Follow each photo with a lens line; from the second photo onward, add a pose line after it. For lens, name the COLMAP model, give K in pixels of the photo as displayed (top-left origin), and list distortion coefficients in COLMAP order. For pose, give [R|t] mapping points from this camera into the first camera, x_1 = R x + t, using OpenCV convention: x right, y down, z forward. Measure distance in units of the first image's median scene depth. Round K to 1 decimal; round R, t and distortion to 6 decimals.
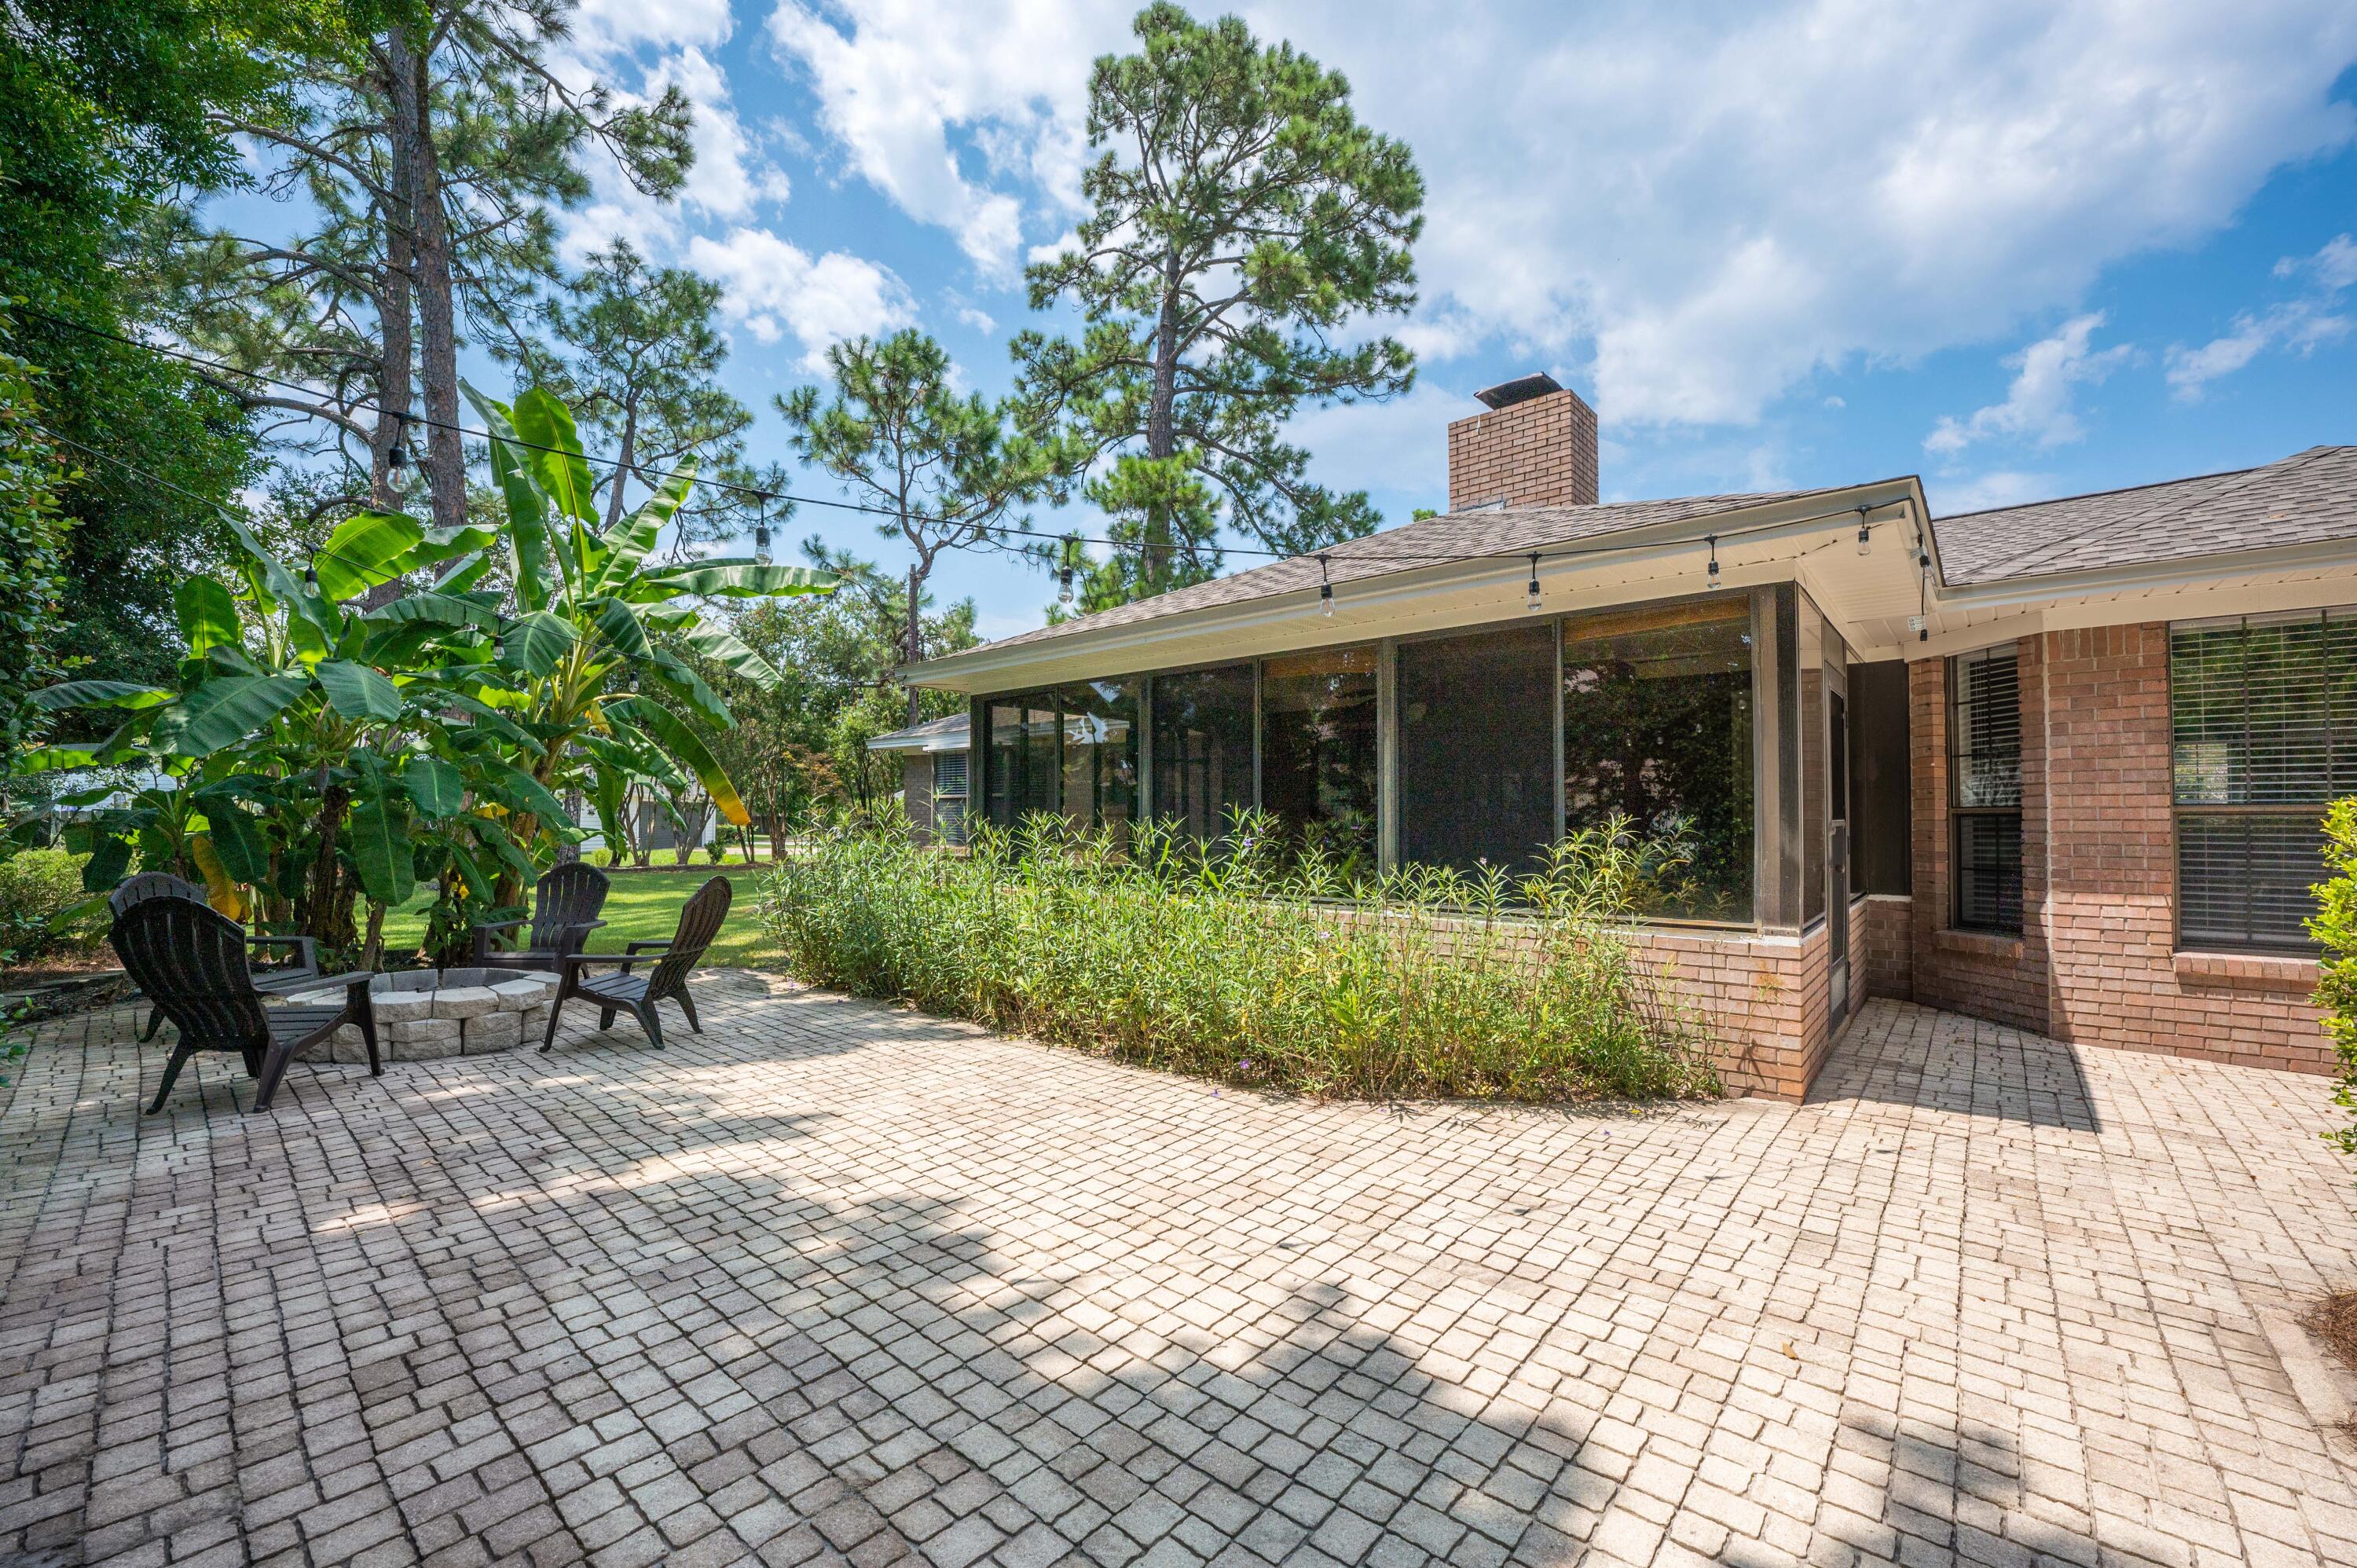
lens RADIAL K [[939.2, 0, 1178.5], [0, 939.2, 784.0], [0, 0, 1]] dist [-0.001791, -0.000019]
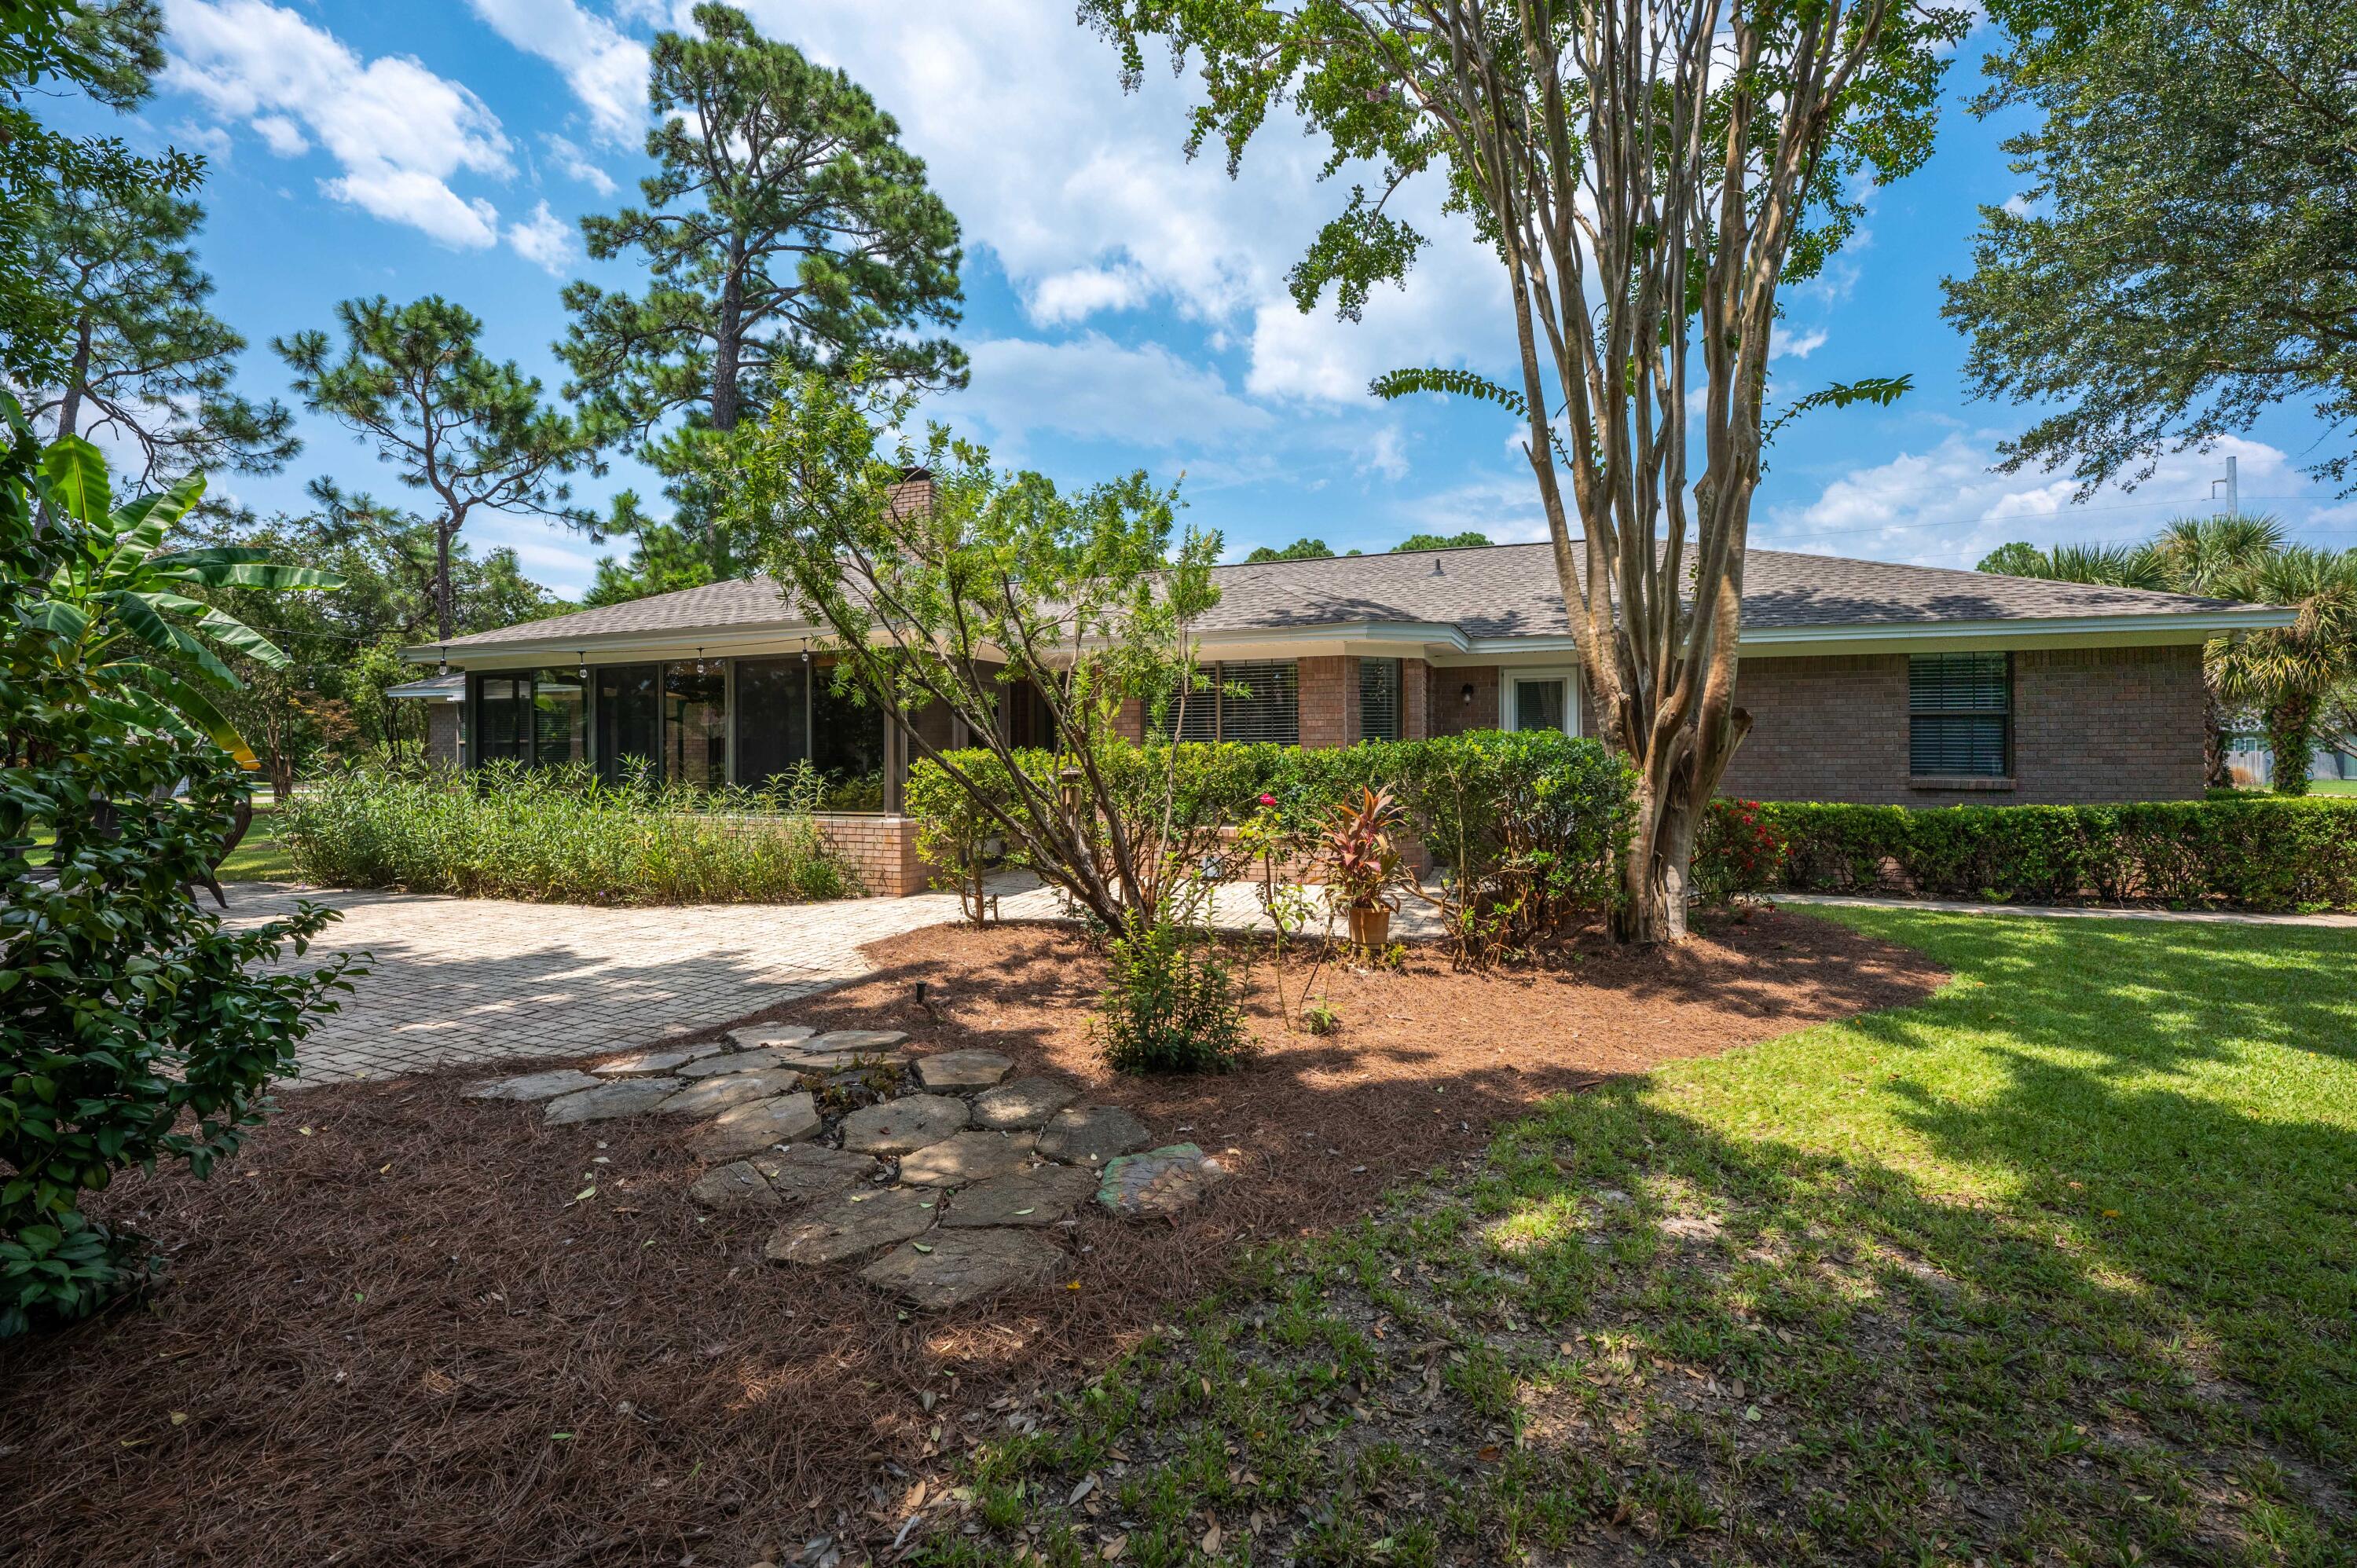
lens RADIAL K [[957.8, 0, 1186.9], [0, 957.8, 751.2], [0, 0, 1]] dist [-0.011931, 0.000340]
pose [[0.935329, -0.000897, 0.353778, 0.112396], [-0.009164, 0.999600, 0.026762, -0.010594], [-0.353660, -0.028273, 0.934947, -0.272766]]
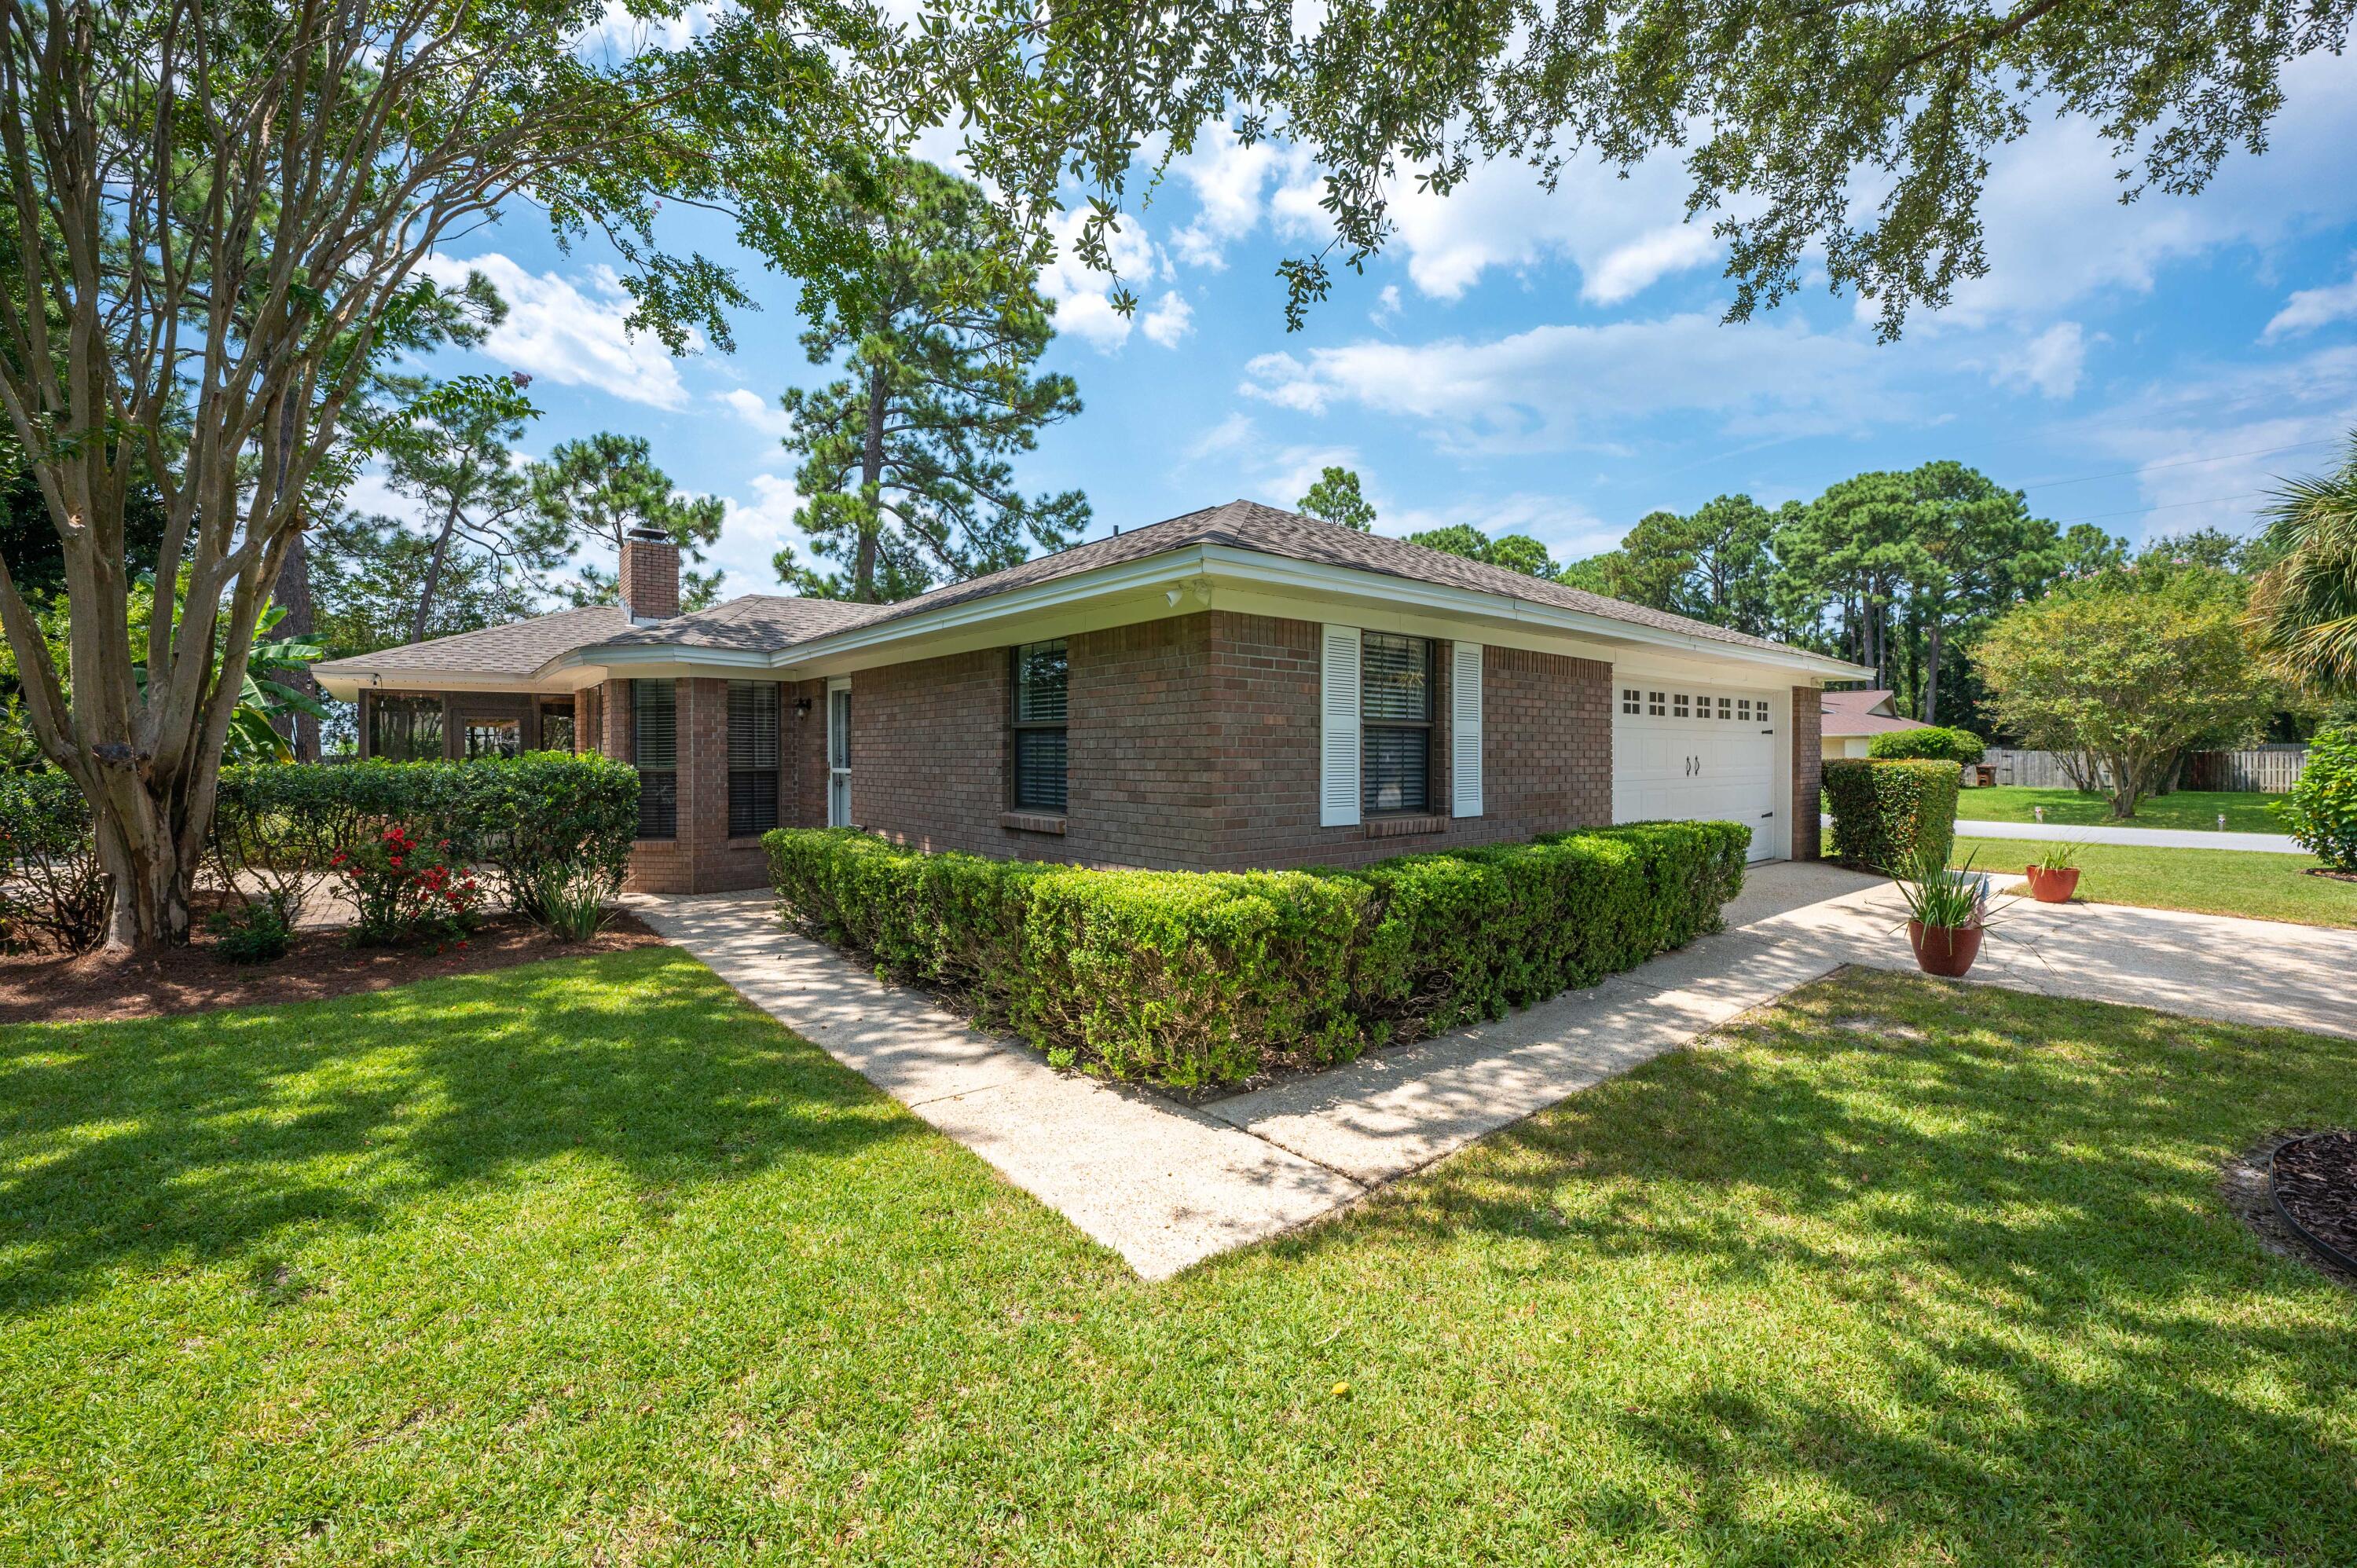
lens RADIAL K [[957.8, 0, 1186.9], [0, 957.8, 751.2], [0, 0, 1]] dist [-0.011931, 0.000340]
pose [[0.986722, 0.001124, -0.162417, 0.782988], [0.004489, 0.999405, 0.034191, -0.024771], [0.162359, -0.034466, 0.986130, -0.317389]]
